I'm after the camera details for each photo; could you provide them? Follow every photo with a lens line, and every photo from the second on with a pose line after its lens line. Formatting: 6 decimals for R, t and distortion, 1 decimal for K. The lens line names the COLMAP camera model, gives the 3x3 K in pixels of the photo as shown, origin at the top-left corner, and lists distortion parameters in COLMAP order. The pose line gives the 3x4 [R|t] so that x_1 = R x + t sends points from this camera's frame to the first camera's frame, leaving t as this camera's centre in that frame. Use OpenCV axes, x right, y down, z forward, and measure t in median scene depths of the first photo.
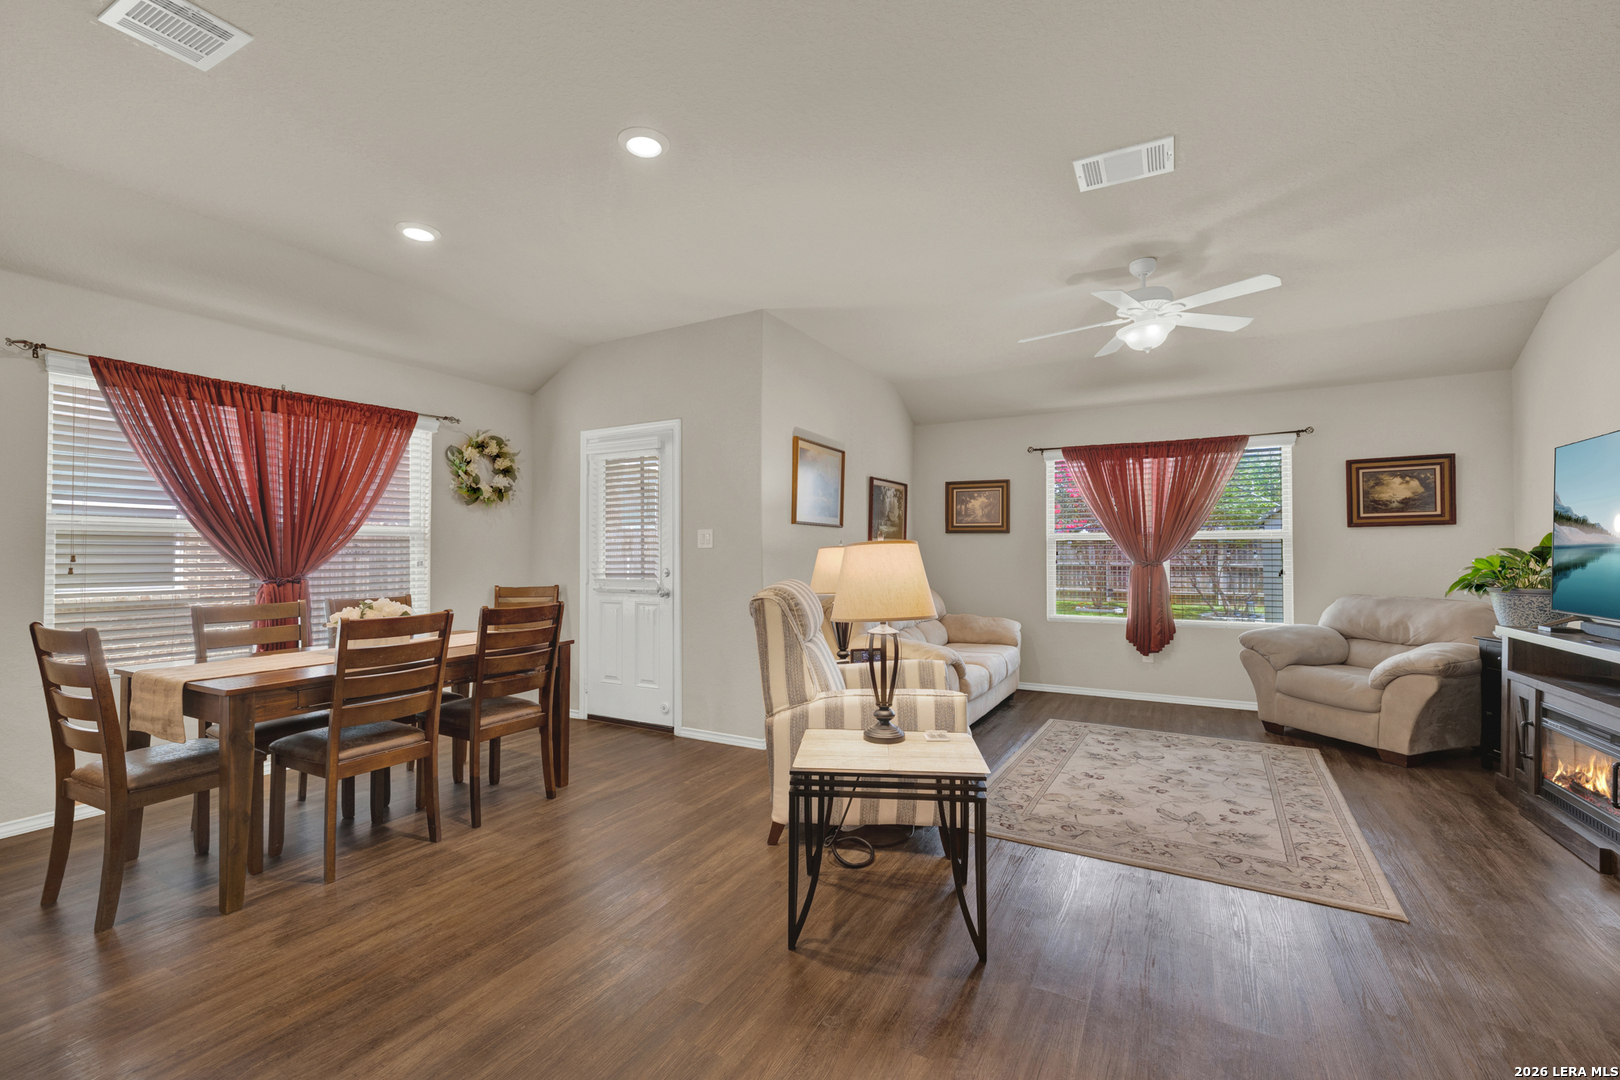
lens RADIAL K [[700.6, 0, 806.4], [0, 700.6, 542.3], [0, 0, 1]] dist [-0.000008, 0.002285]
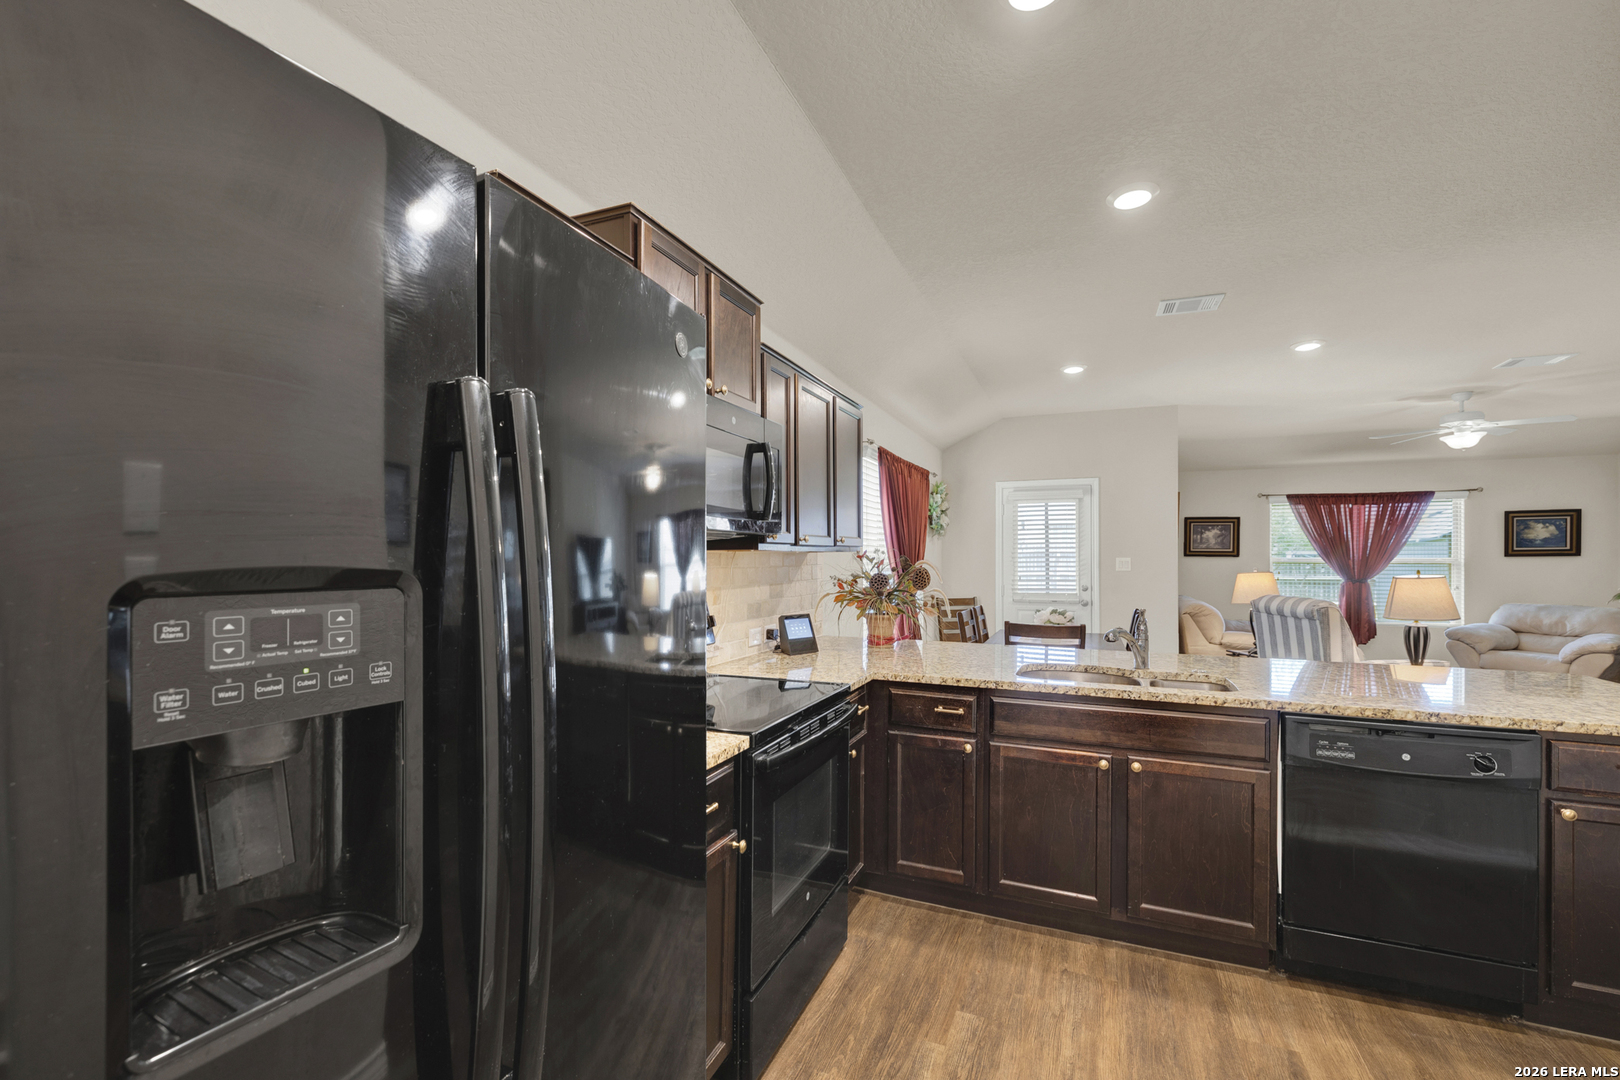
lens RADIAL K [[700.6, 0, 805.3], [0, 700.6, 561.2], [0, 0, 1]] dist [-0.000008, 0.002285]
pose [[0.993778, 0.004819, 0.111279, -0.899429], [-0.006651, 0.999848, 0.016097, -0.028200], [-0.111184, -0.016737, 0.993659, -0.313028]]
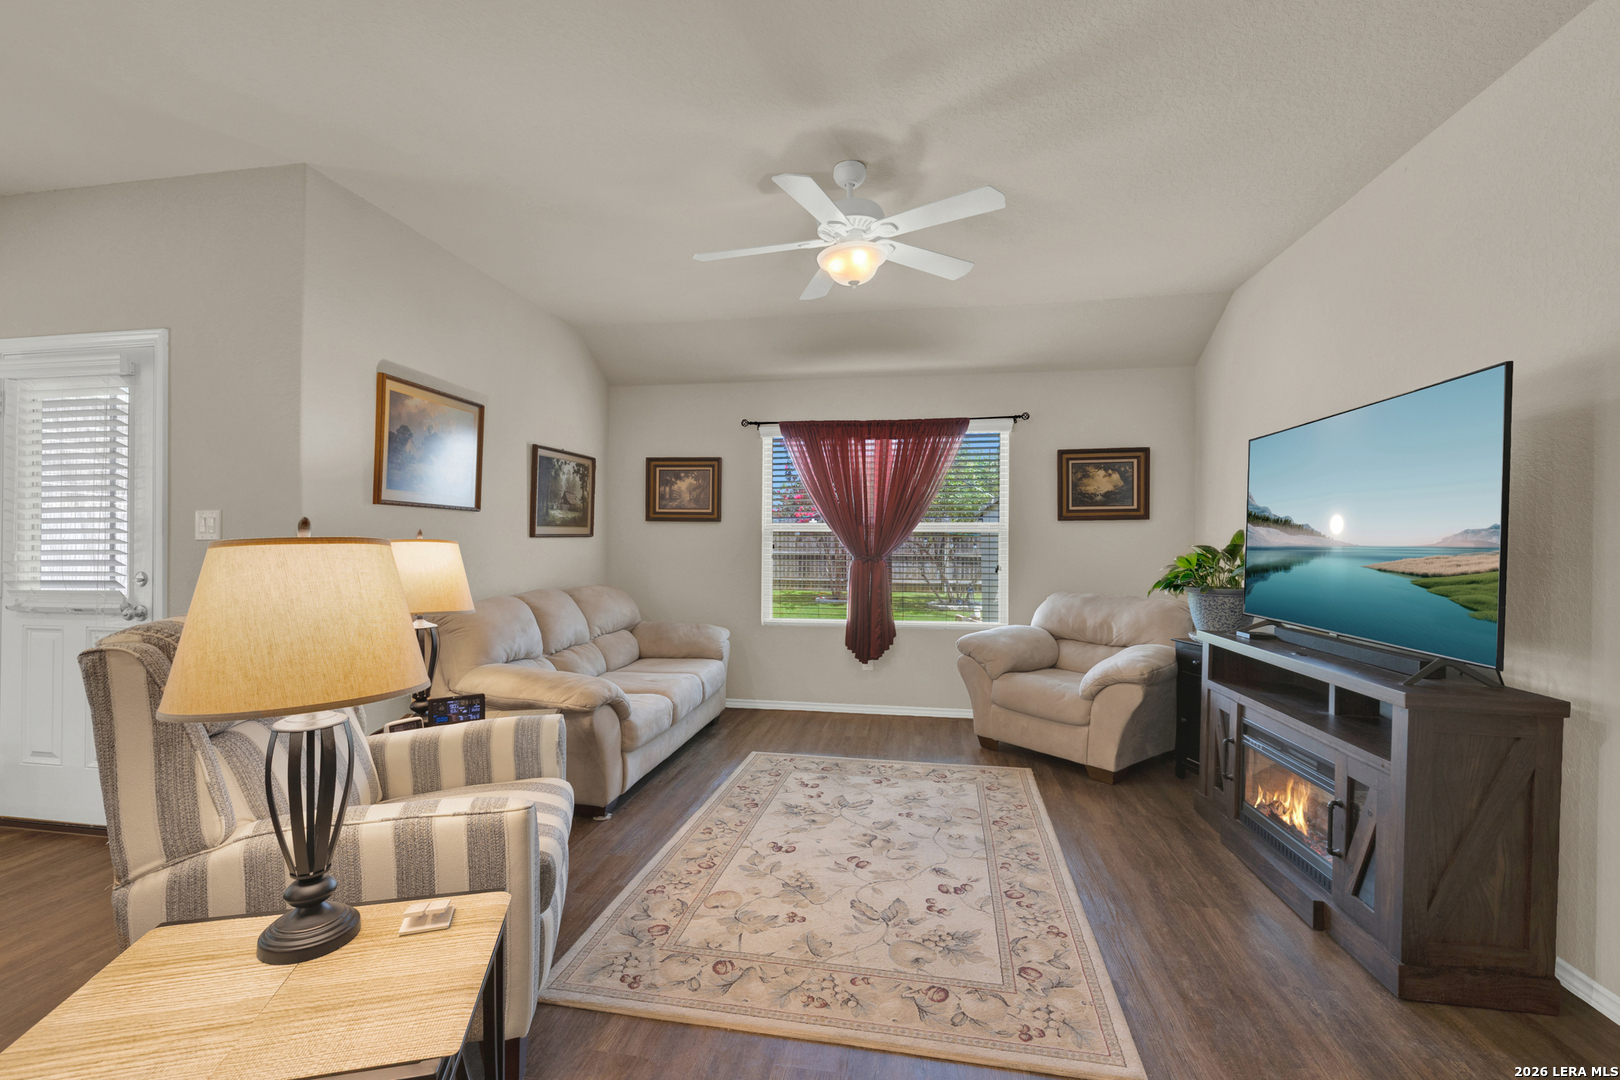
lens RADIAL K [[700.6, 0, 809.0], [0, 700.6, 539.2], [0, 0, 1]] dist [-0.000008, 0.002285]
pose [[0.944067, 0.005363, 0.329711, 0.149201], [-0.010428, 0.999853, 0.013592, -0.006101], [-0.329590, -0.016270, 0.943984, 0.228041]]
